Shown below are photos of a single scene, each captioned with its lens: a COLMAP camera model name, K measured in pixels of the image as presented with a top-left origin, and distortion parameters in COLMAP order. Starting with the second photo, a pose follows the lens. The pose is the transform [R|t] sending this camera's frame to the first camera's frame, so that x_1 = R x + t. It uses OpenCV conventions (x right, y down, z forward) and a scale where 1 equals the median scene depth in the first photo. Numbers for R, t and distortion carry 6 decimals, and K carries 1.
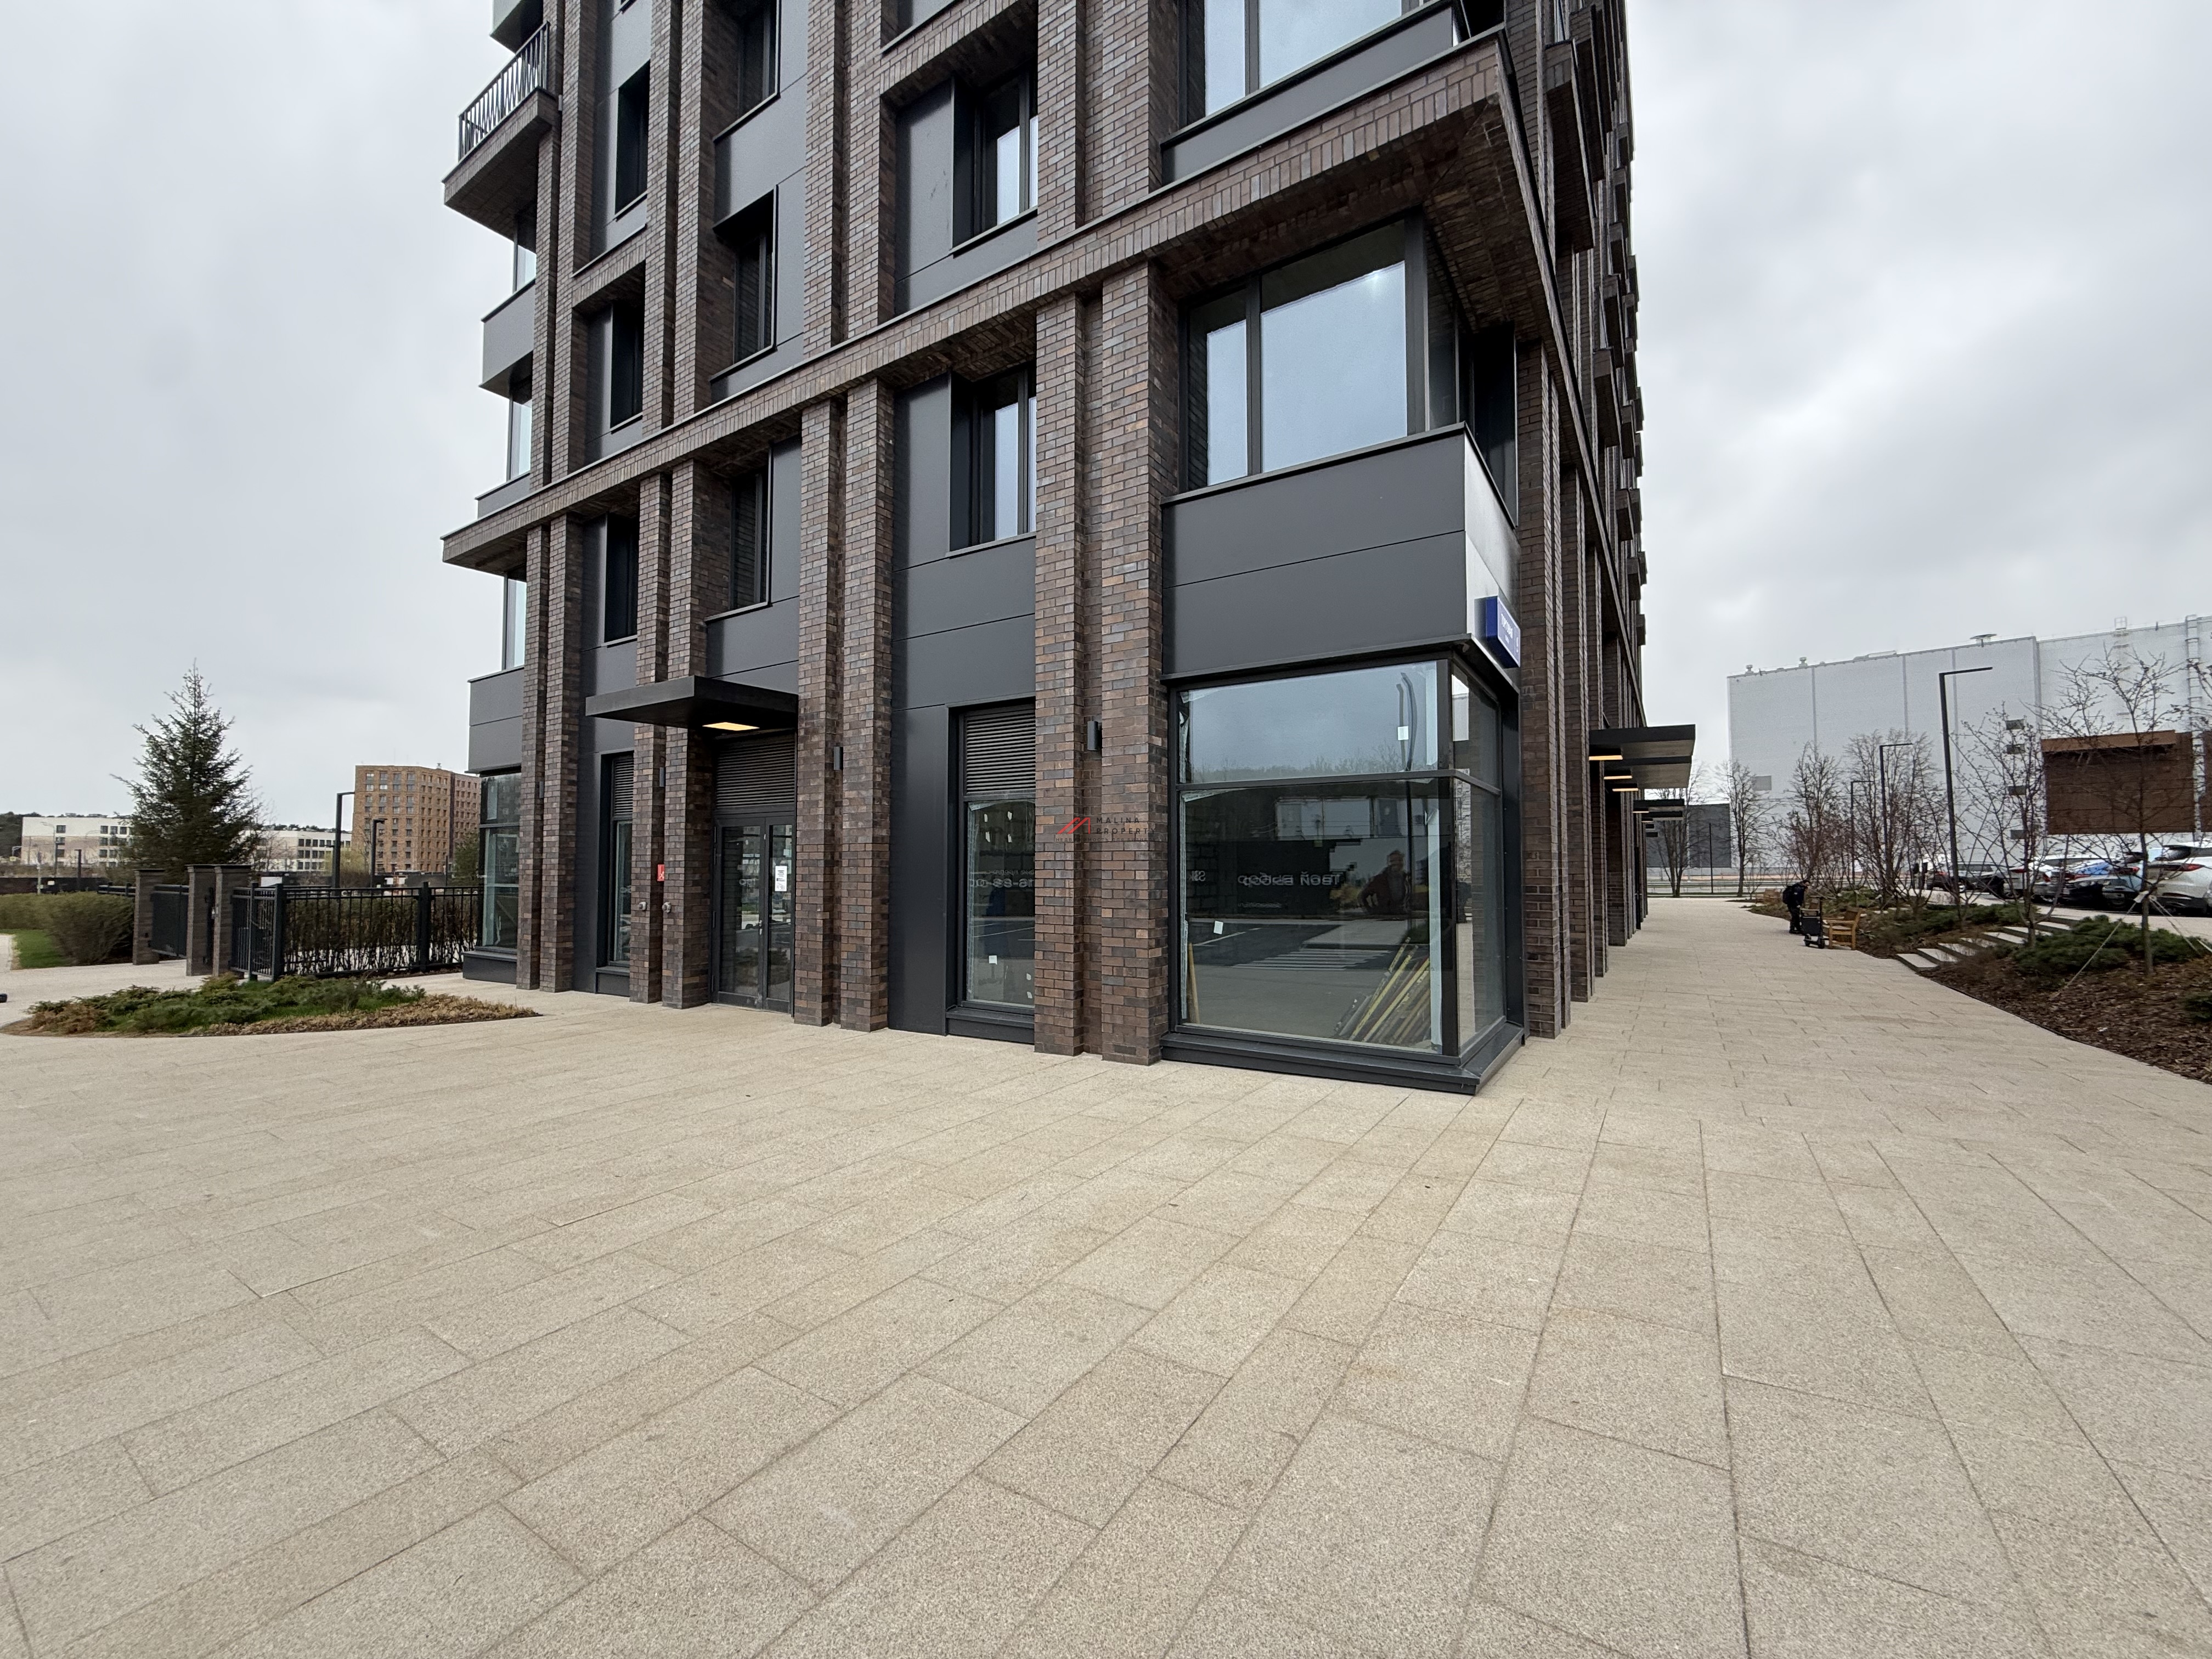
lens RADIAL K [[875.7, 0, 1100.4], [0, 875.7, 831.7], [0, 0, 1]] dist [-0.000943, 0.000076]
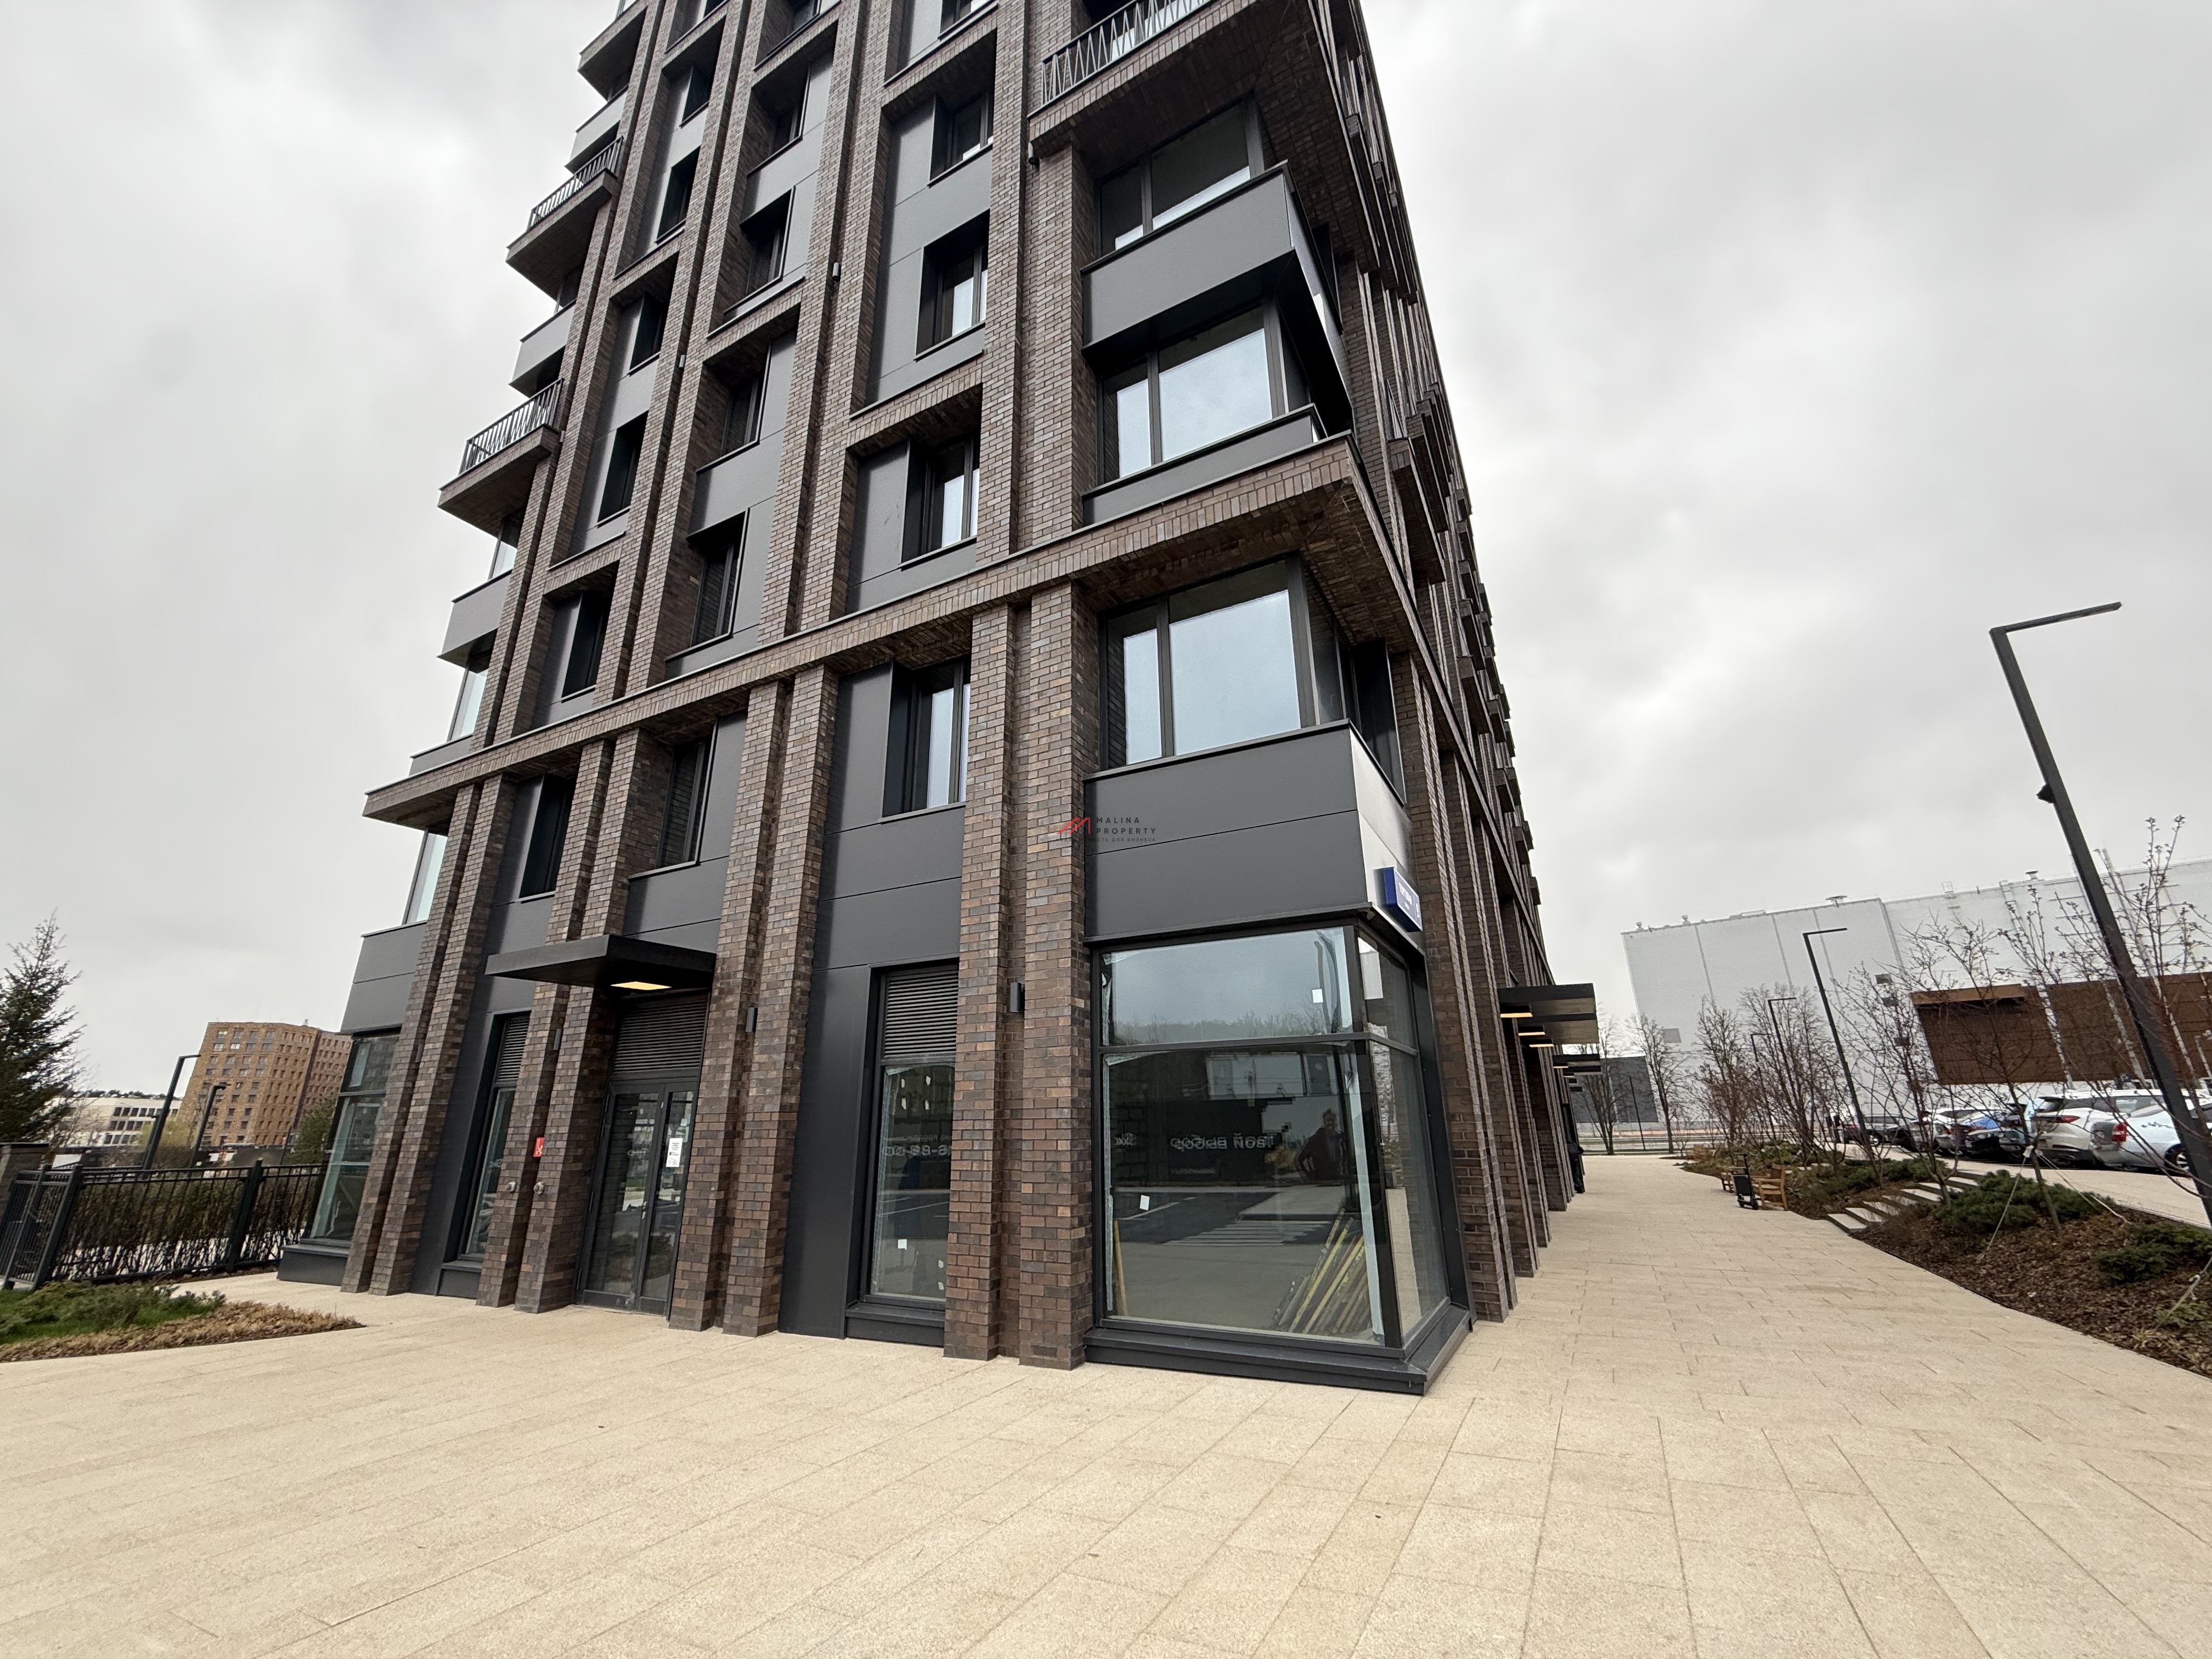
lens RADIAL K [[875.7, 0, 1100.7], [0, 875.7, 831.9], [0, 0, 1]] dist [-0.000943, 0.000076]
pose [[0.996782, 0.013972, 0.078939, 0.004776], [0.008907, 0.959296, -0.282261, -0.005856], [-0.079670, 0.282056, 0.956084, -0.011326]]
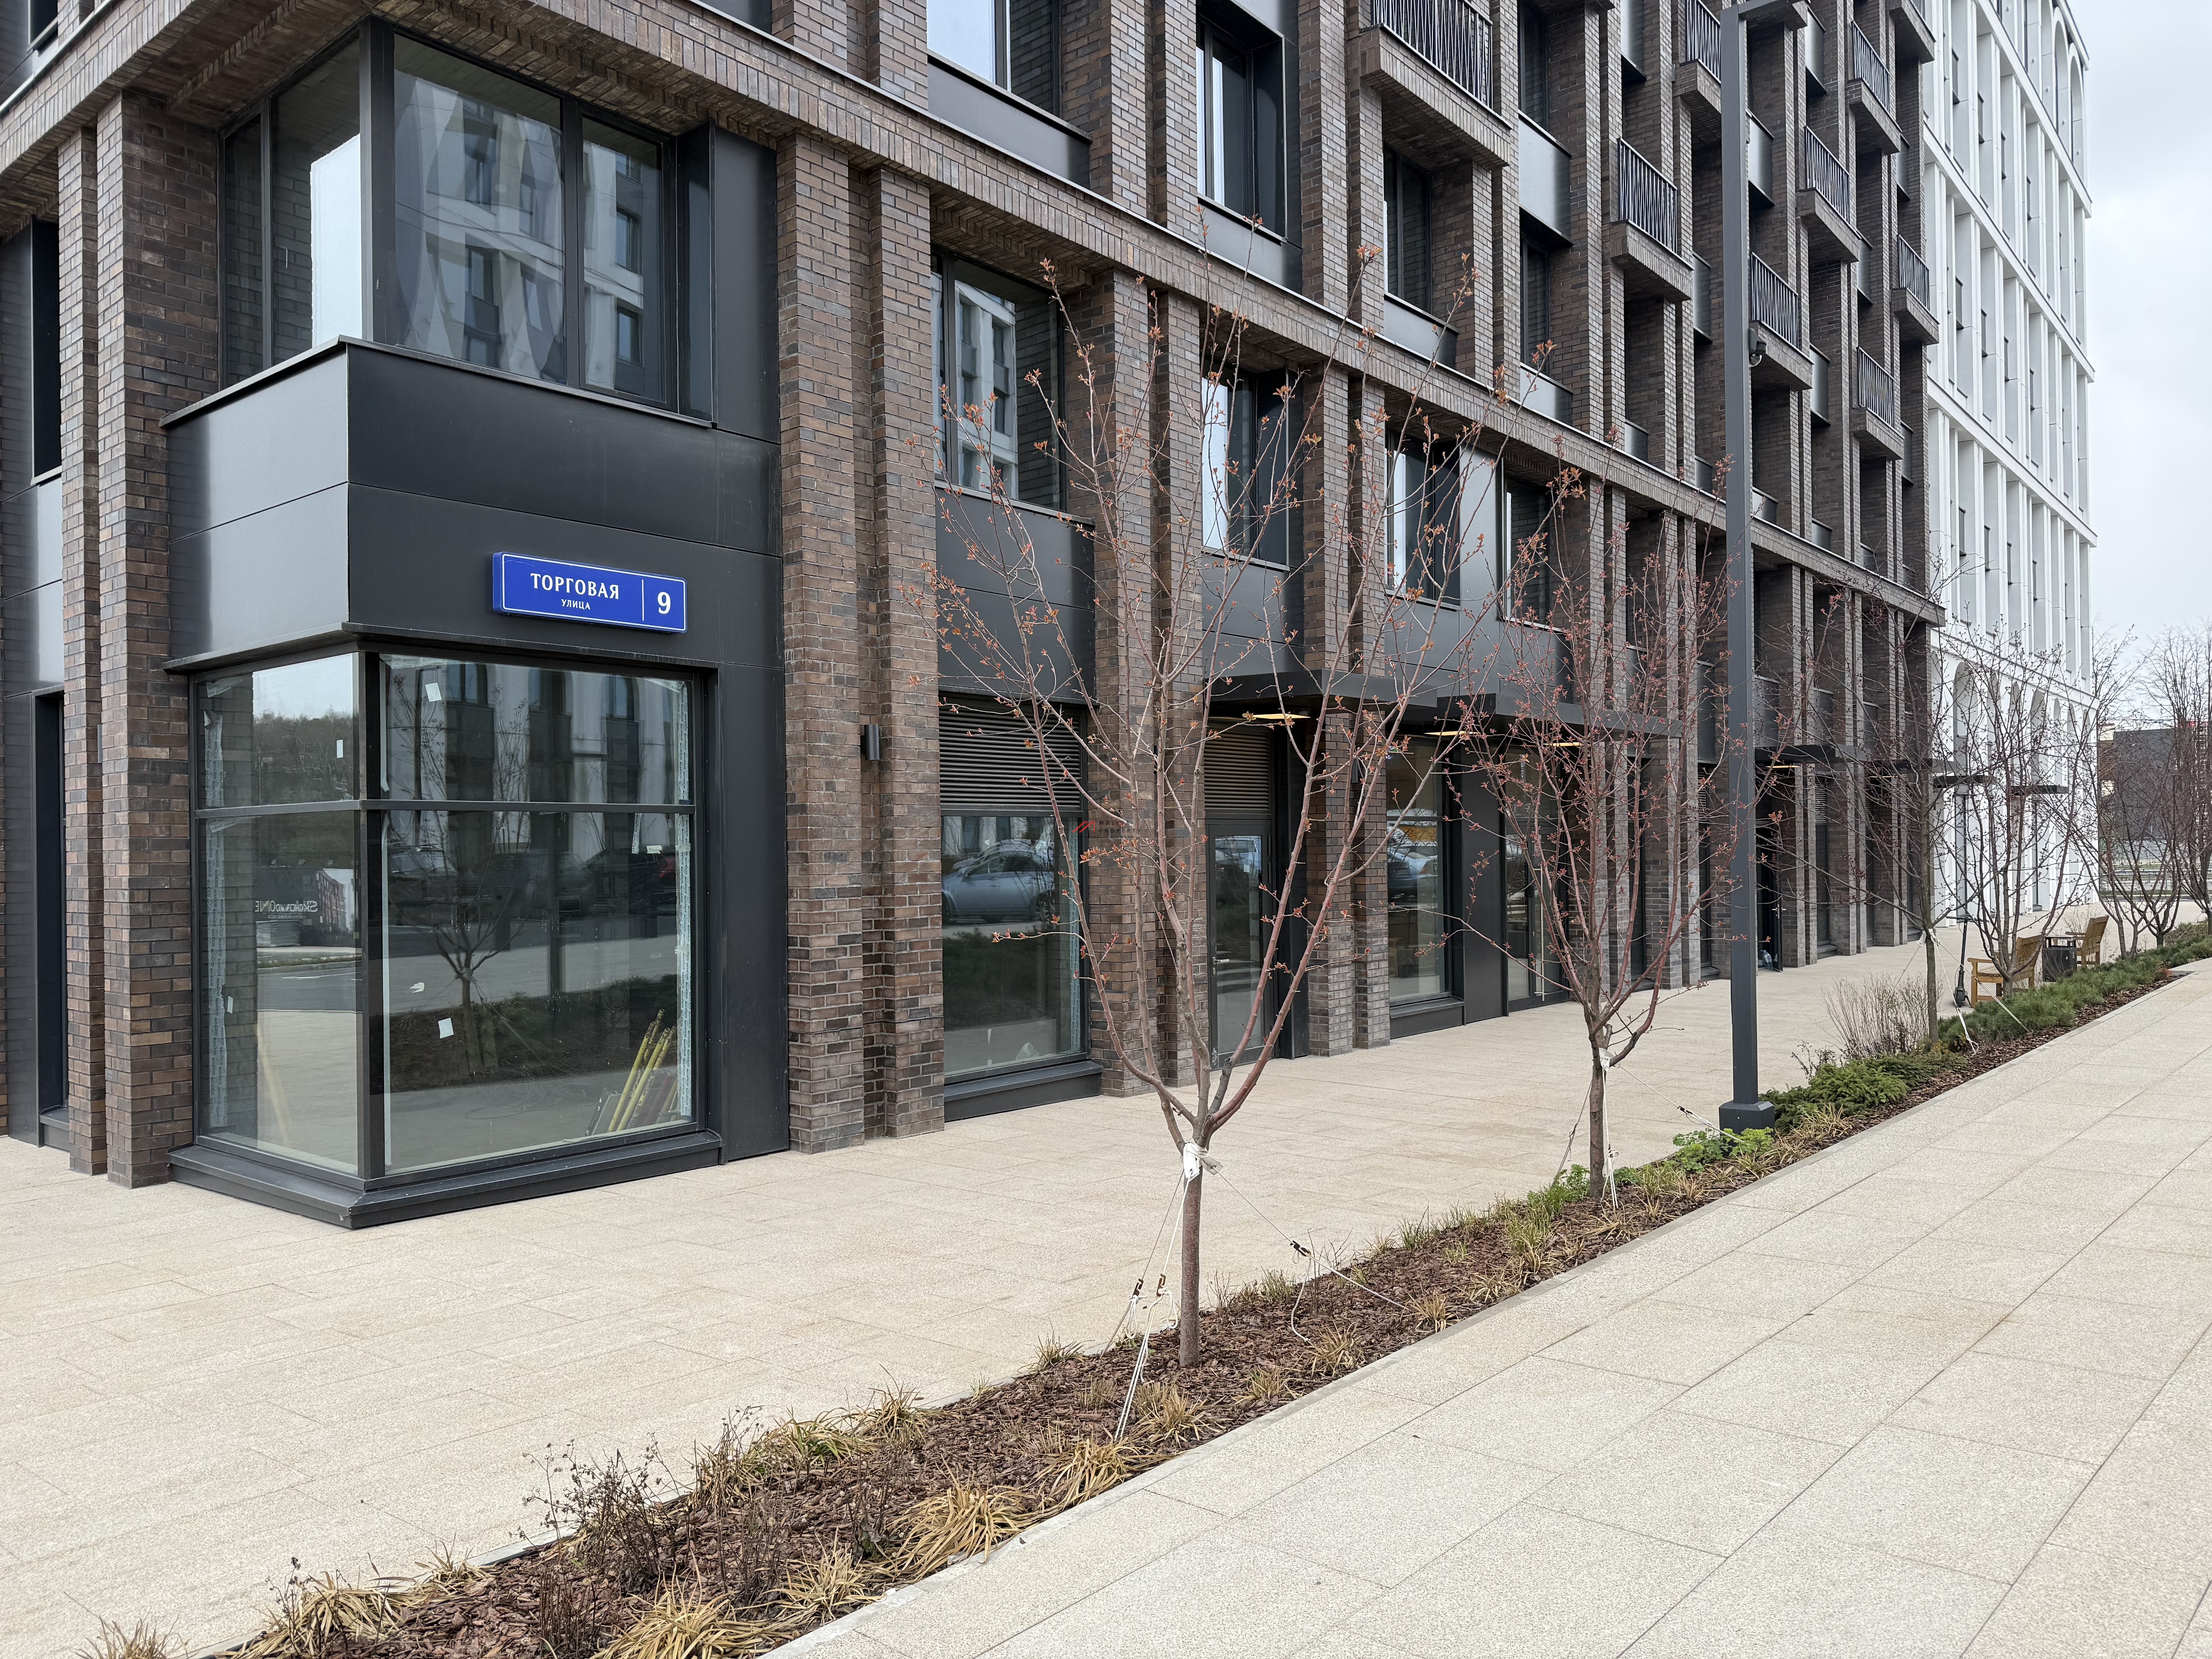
lens RADIAL K [[1547.1, 0, 1090.4], [0, 1547.1, 846.7], [0, 0, 1]] dist [0.049475, -0.056156]
pose [[0.993562, -0.014169, -0.112397, 0.703325], [0.018964, 0.998950, 0.041709, -0.045810], [0.111688, -0.043572, 0.992788, -0.158912]]
